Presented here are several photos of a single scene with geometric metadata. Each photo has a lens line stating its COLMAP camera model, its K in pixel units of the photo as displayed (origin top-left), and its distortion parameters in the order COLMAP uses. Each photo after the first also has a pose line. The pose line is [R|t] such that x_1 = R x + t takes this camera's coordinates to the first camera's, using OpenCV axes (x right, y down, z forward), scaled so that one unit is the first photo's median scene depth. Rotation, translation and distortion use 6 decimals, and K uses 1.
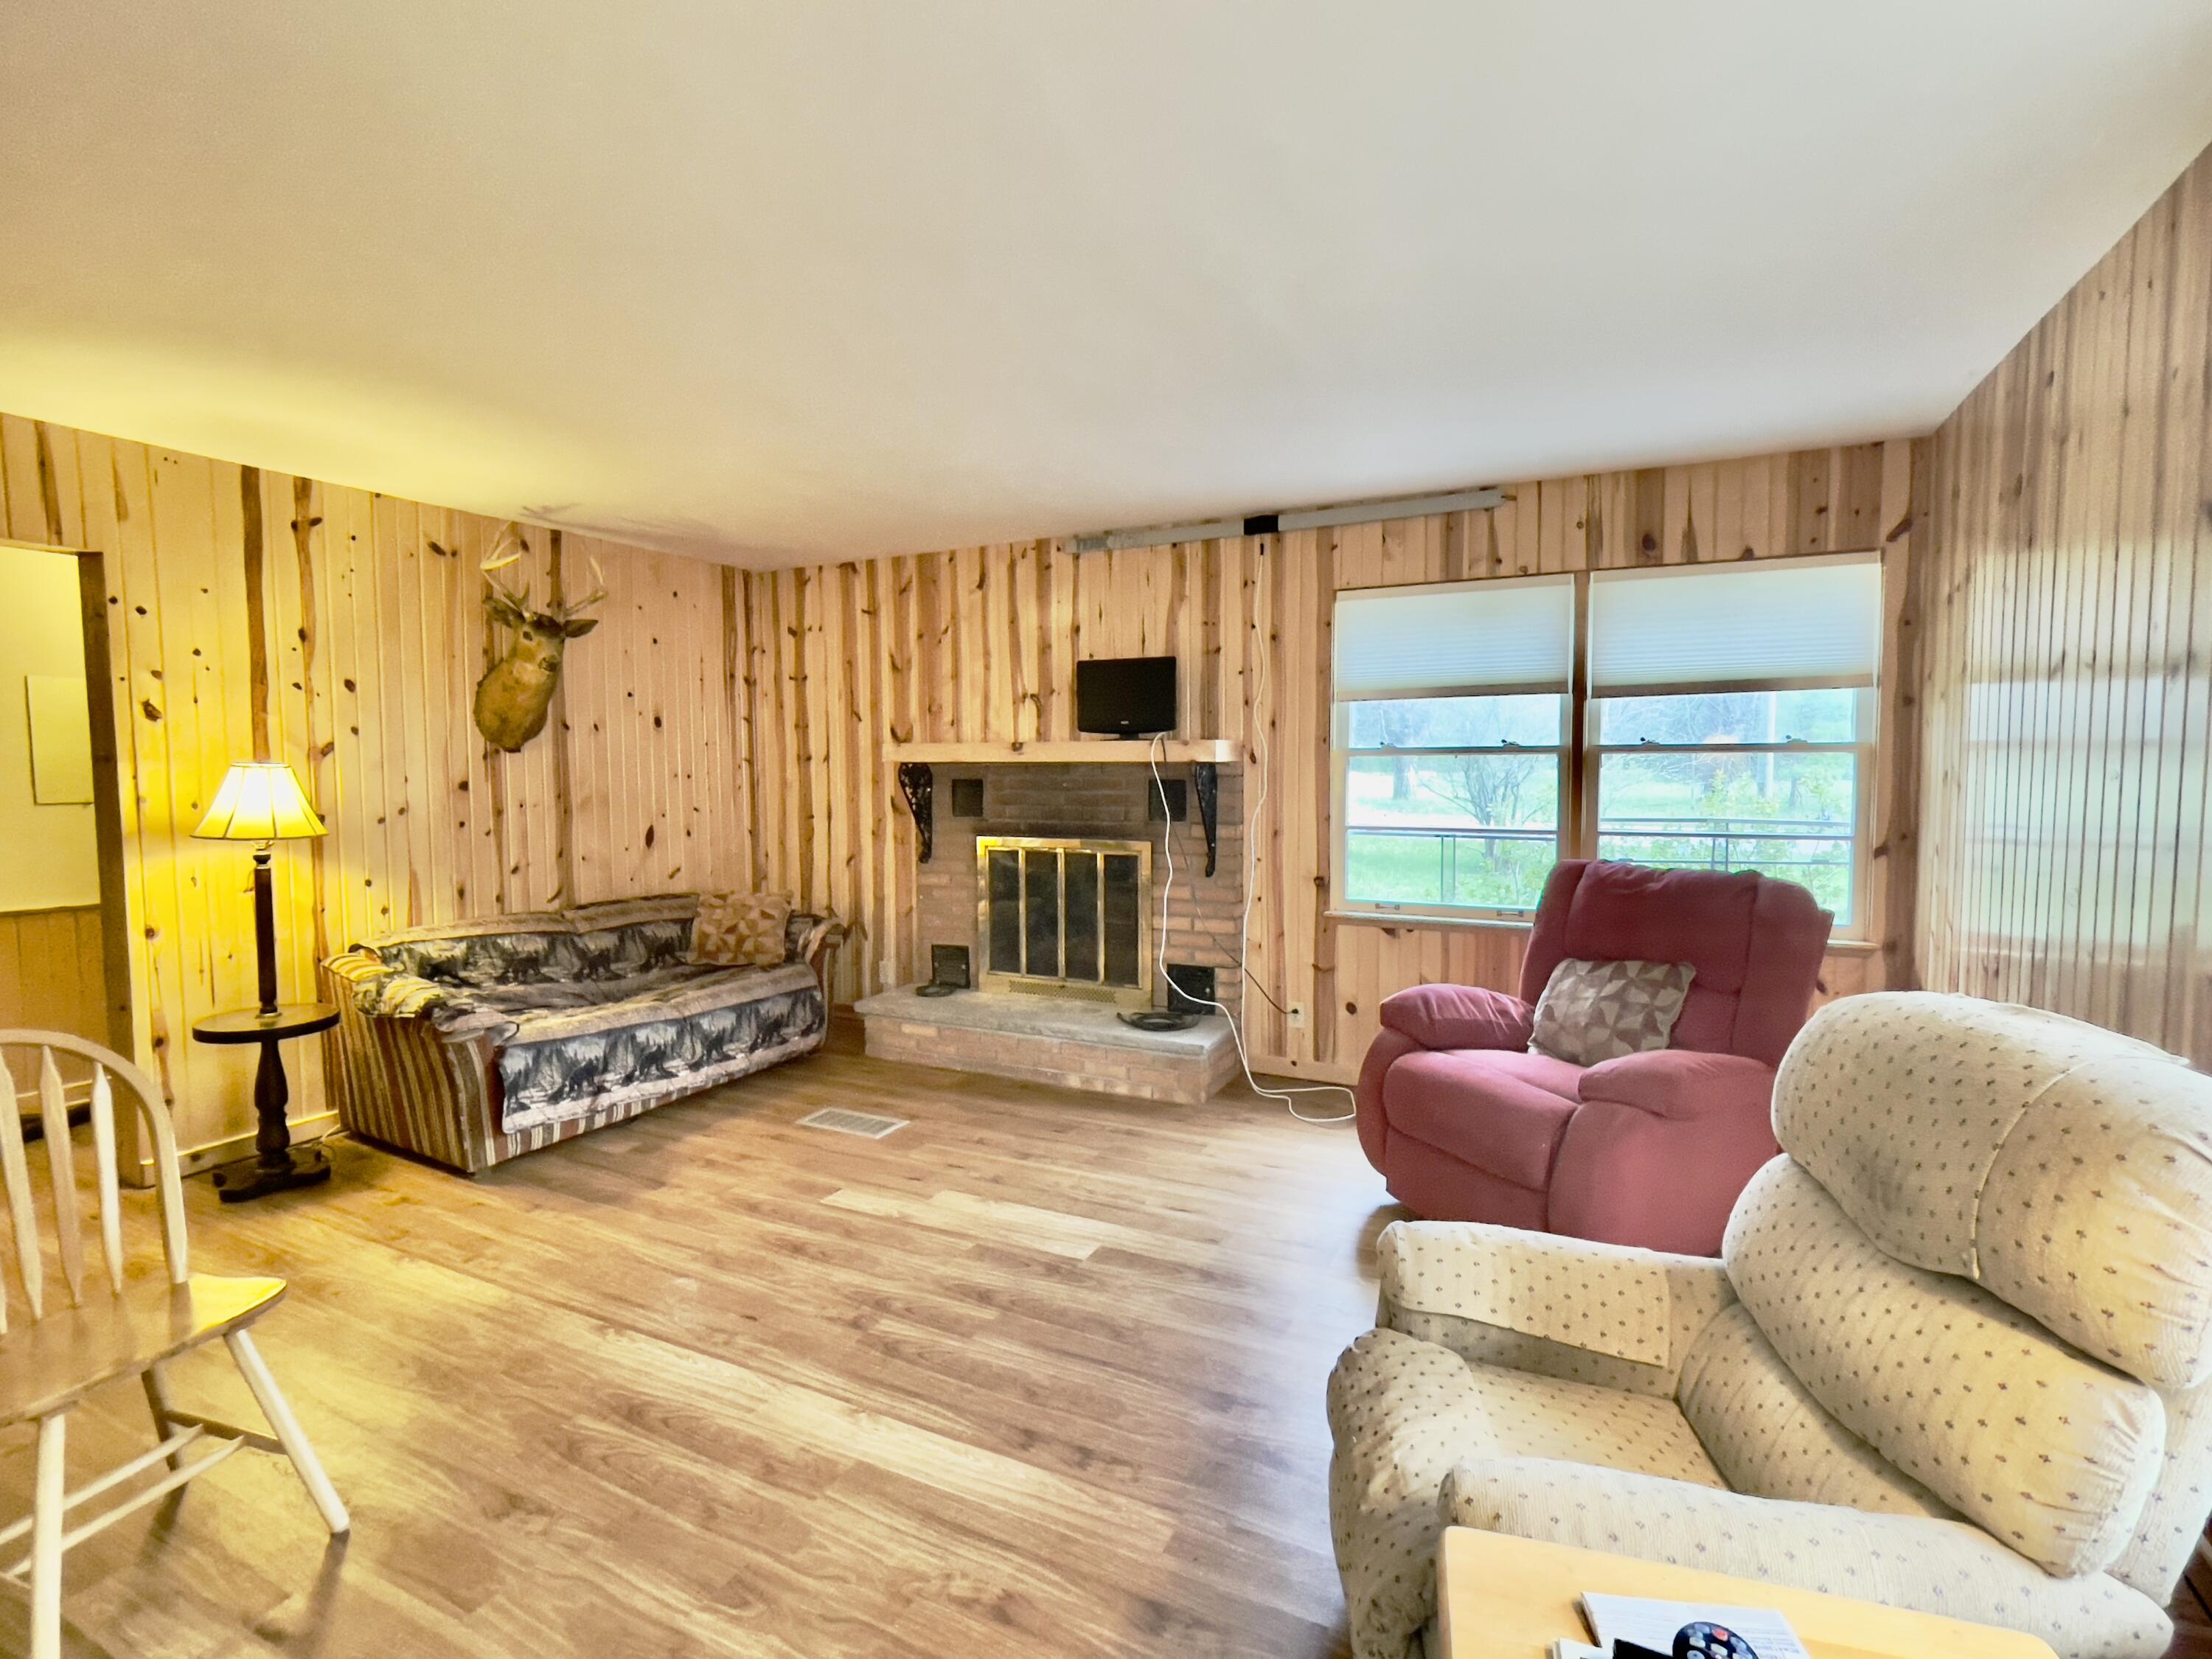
lens RADIAL K [[1034.5, 0, 1106.0], [0, 1034.5, 829.5], [0, 0, 1]] dist [0.026969, -0.000155]
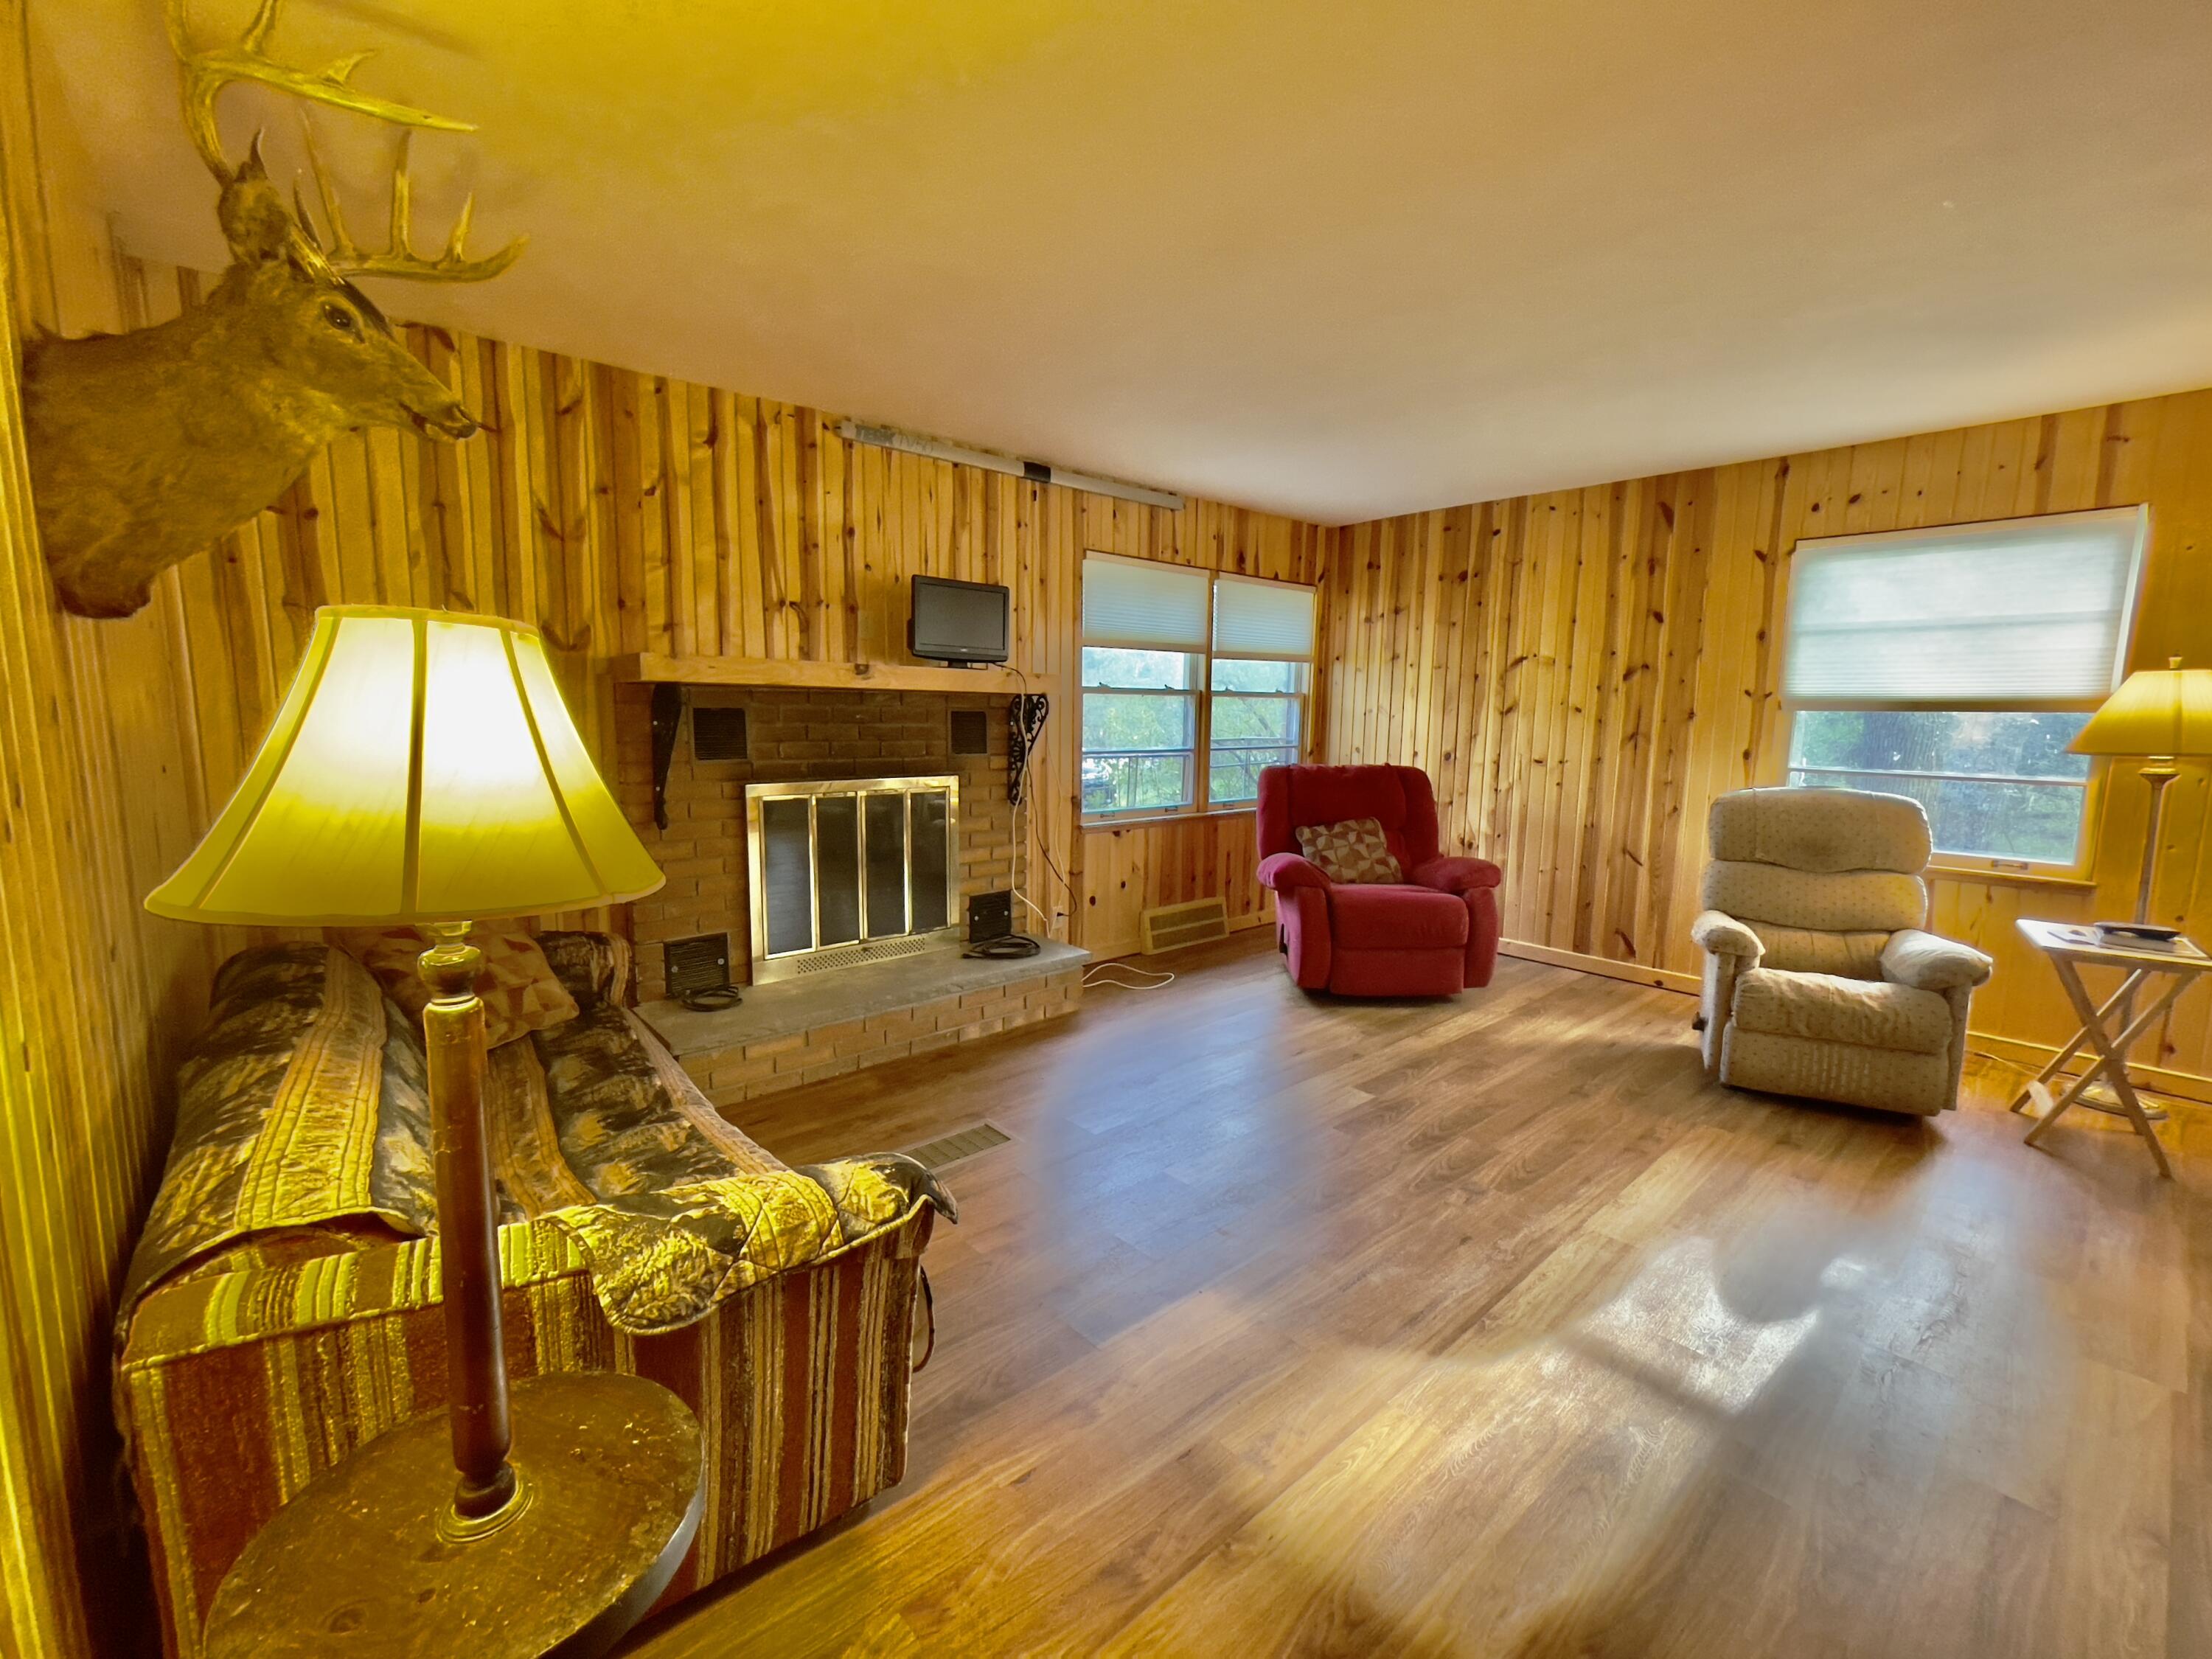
lens RADIAL K [[912.4, 0, 1106.0], [0, 912.4, 829.5], [0, 0, 1]] dist [0.000060, 0.000217]
pose [[0.383063, -0.113303, 0.916747, -0.704082], [0.039331, 0.993549, 0.106360, -0.023686], [-0.922884, -0.004686, 0.385048, 0.551789]]
